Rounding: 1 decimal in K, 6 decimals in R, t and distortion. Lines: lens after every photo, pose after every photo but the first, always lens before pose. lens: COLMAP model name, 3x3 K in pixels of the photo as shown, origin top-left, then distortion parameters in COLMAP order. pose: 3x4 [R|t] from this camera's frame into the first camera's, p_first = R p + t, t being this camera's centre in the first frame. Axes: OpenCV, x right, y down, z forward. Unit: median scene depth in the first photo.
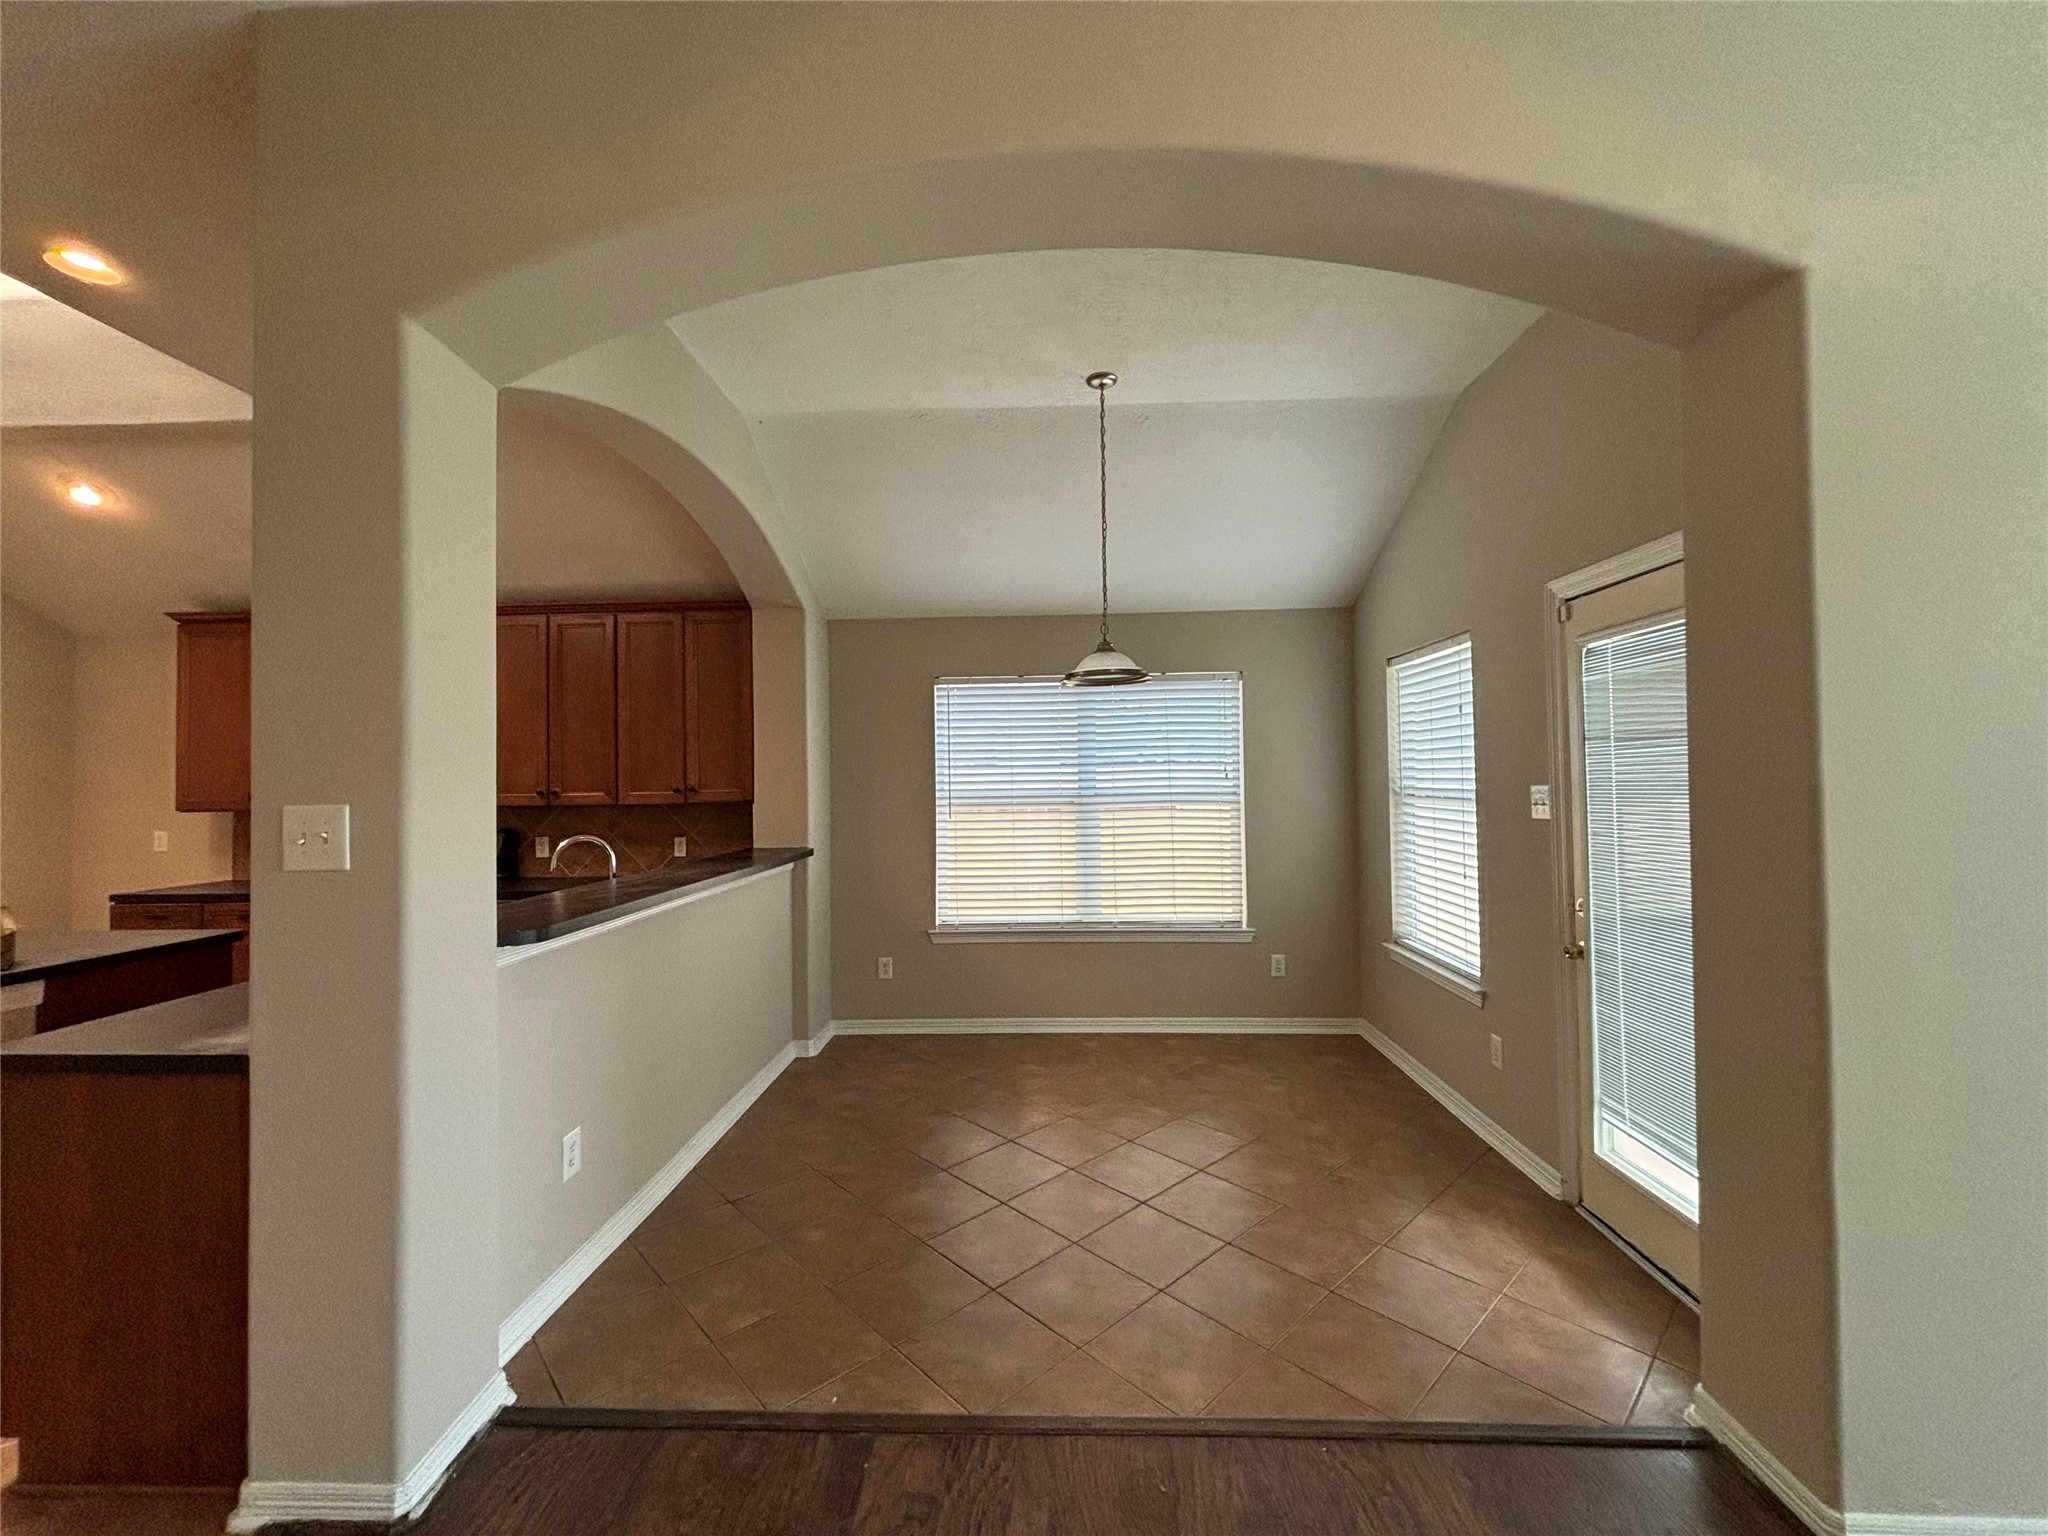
lens RADIAL K [[816.4, 0, 1024.0], [0, 816.4, 768.0], [0, 0, 1]] dist [-0.001342, -0.000201]
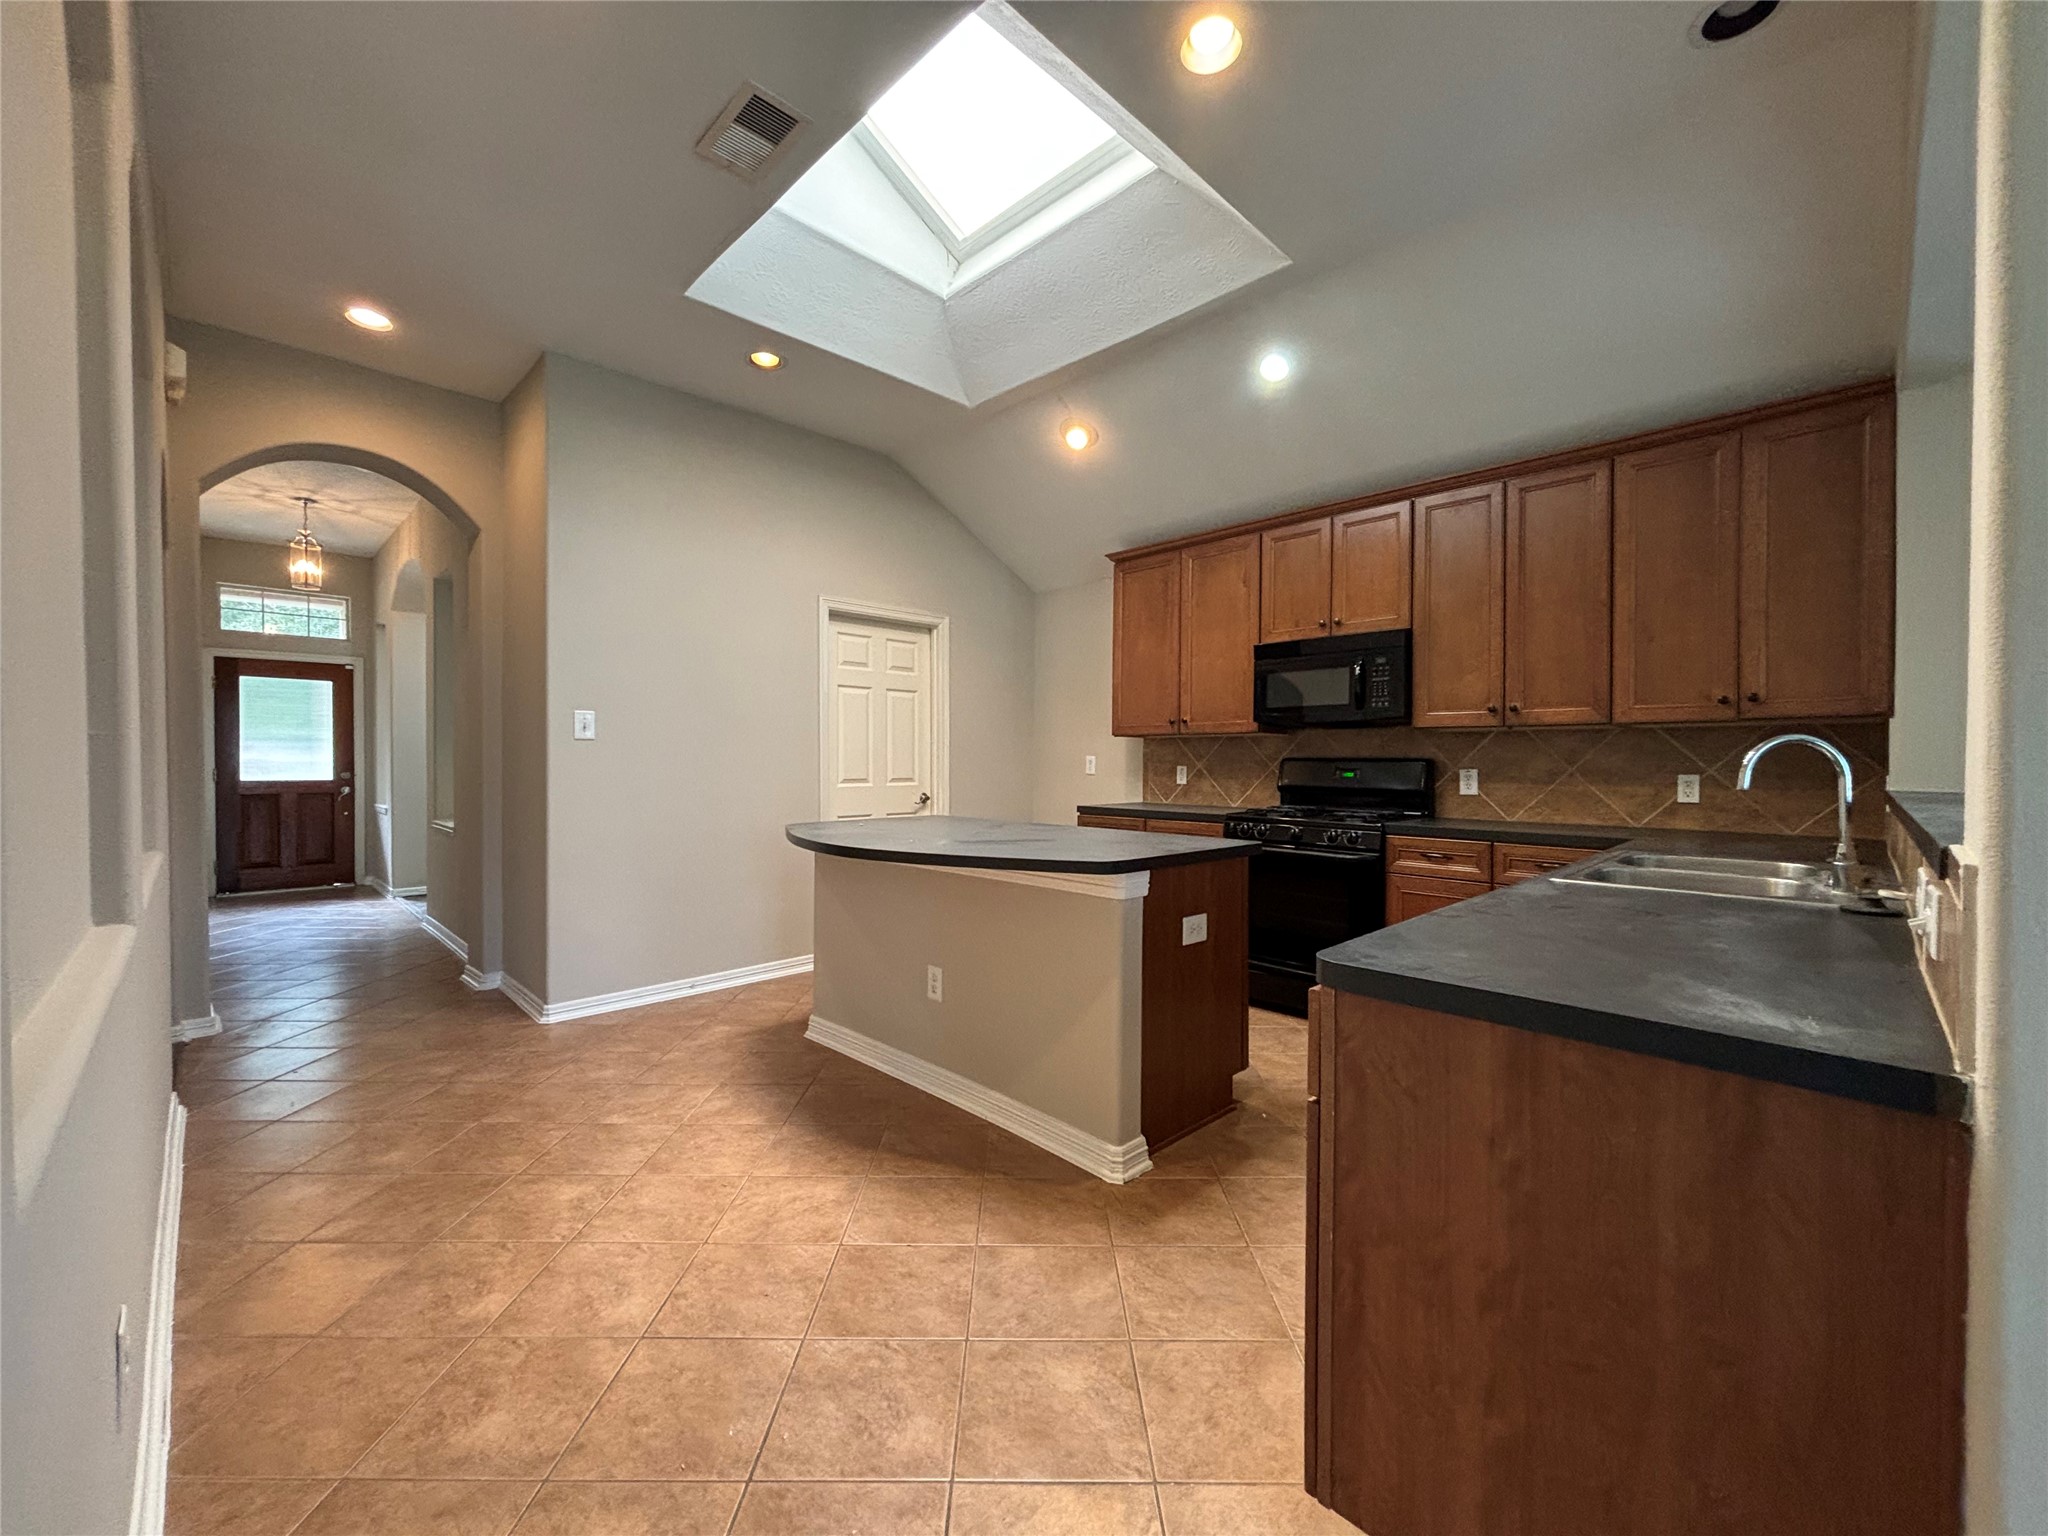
lens RADIAL K [[816.4, 0, 1024.0], [0, 816.4, 768.0], [0, 0, 1]] dist [-0.001342, -0.000201]
pose [[0.724670, 0.025100, -0.688639, -0.374209], [-0.004691, 0.999493, 0.031493, 0.063892], [0.689080, -0.019591, 0.724420, 0.123960]]
